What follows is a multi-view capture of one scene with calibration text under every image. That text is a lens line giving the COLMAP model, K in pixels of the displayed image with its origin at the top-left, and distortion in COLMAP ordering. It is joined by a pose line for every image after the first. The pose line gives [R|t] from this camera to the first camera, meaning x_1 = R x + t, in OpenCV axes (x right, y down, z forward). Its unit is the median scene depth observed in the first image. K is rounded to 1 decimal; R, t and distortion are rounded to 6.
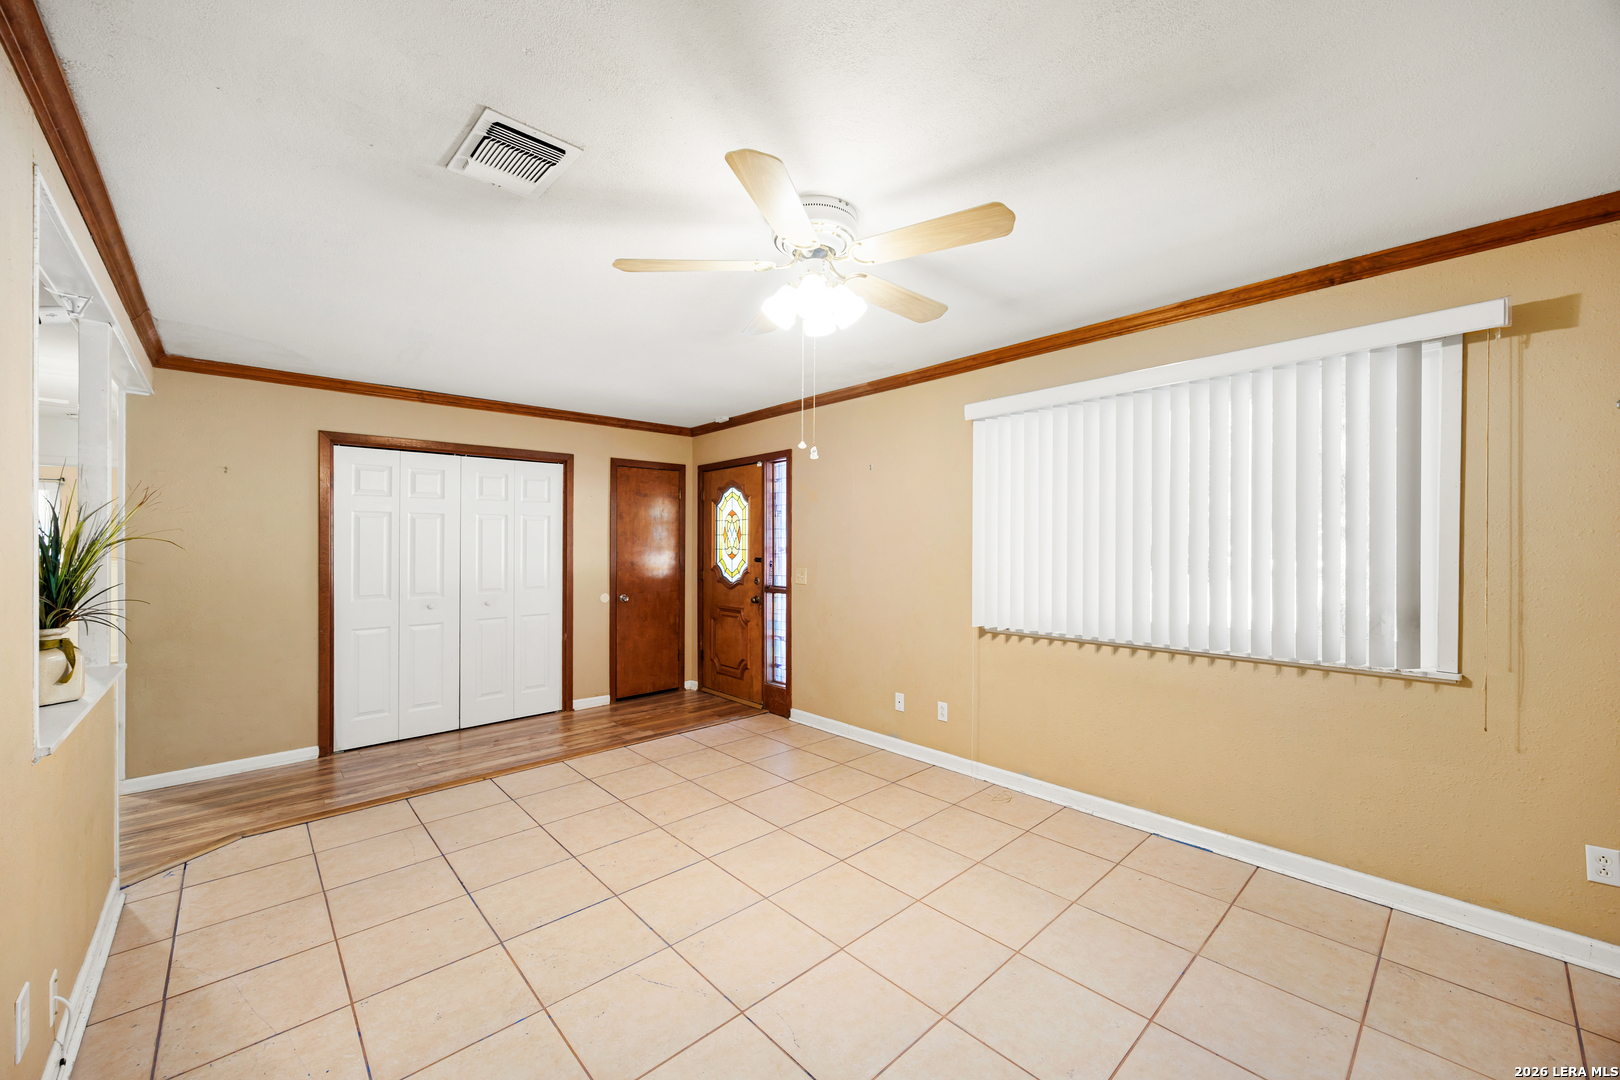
lens RADIAL K [[625.9, 0, 818.4], [0, 625.9, 544.4], [0, 0, 1]] dist [-0.001926, 0.000017]
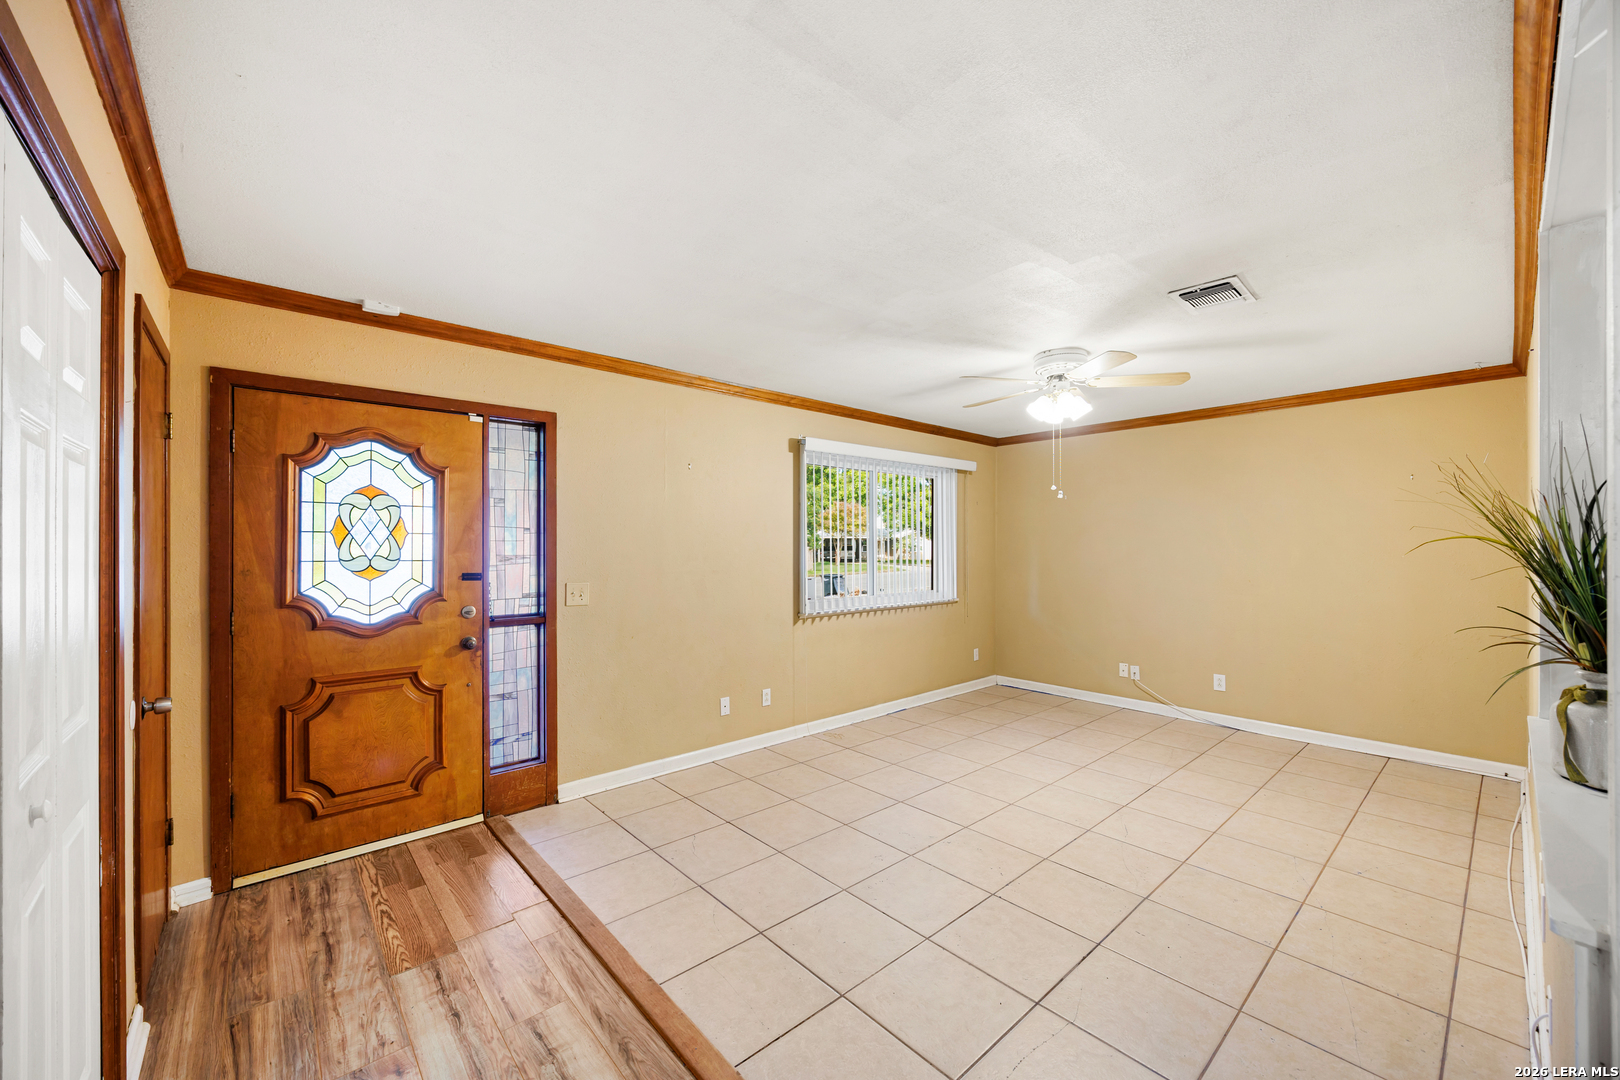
lens RADIAL K [[625.9, 0, 818.4], [0, 625.9, 544.4], [0, 0, 1]] dist [-0.001926, 0.000017]
pose [[0.014549, 0.007332, 0.999867, -0.677045], [0.004080, 0.999964, -0.007392, -0.000216], [-0.999886, 0.004187, 0.014519, 0.644861]]
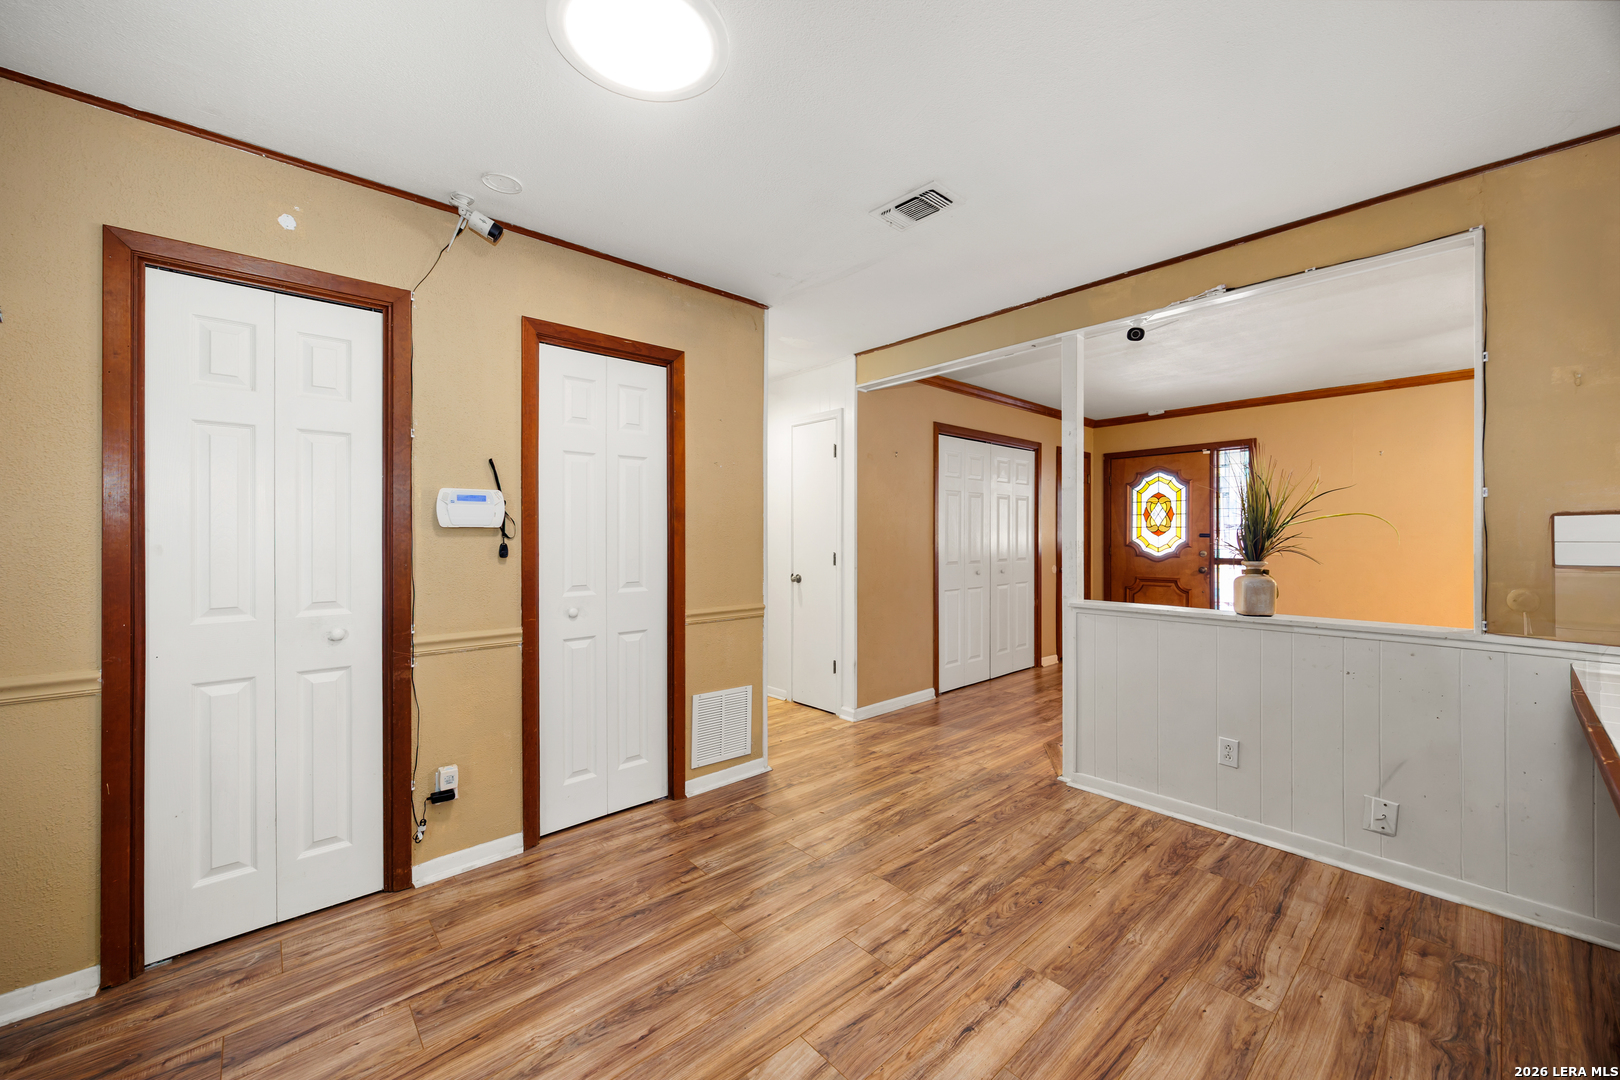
lens RADIAL K [[623.7, 0, 811.7], [0, 623.7, 534.5], [0, 0, 1]] dist [0.006215, 0.000089]
pose [[0.999978, 0.001792, -0.006378, -0.790119], [-0.001826, 0.999984, -0.005347, 0.029871], [0.006368, 0.005359, 0.999965, -0.144407]]
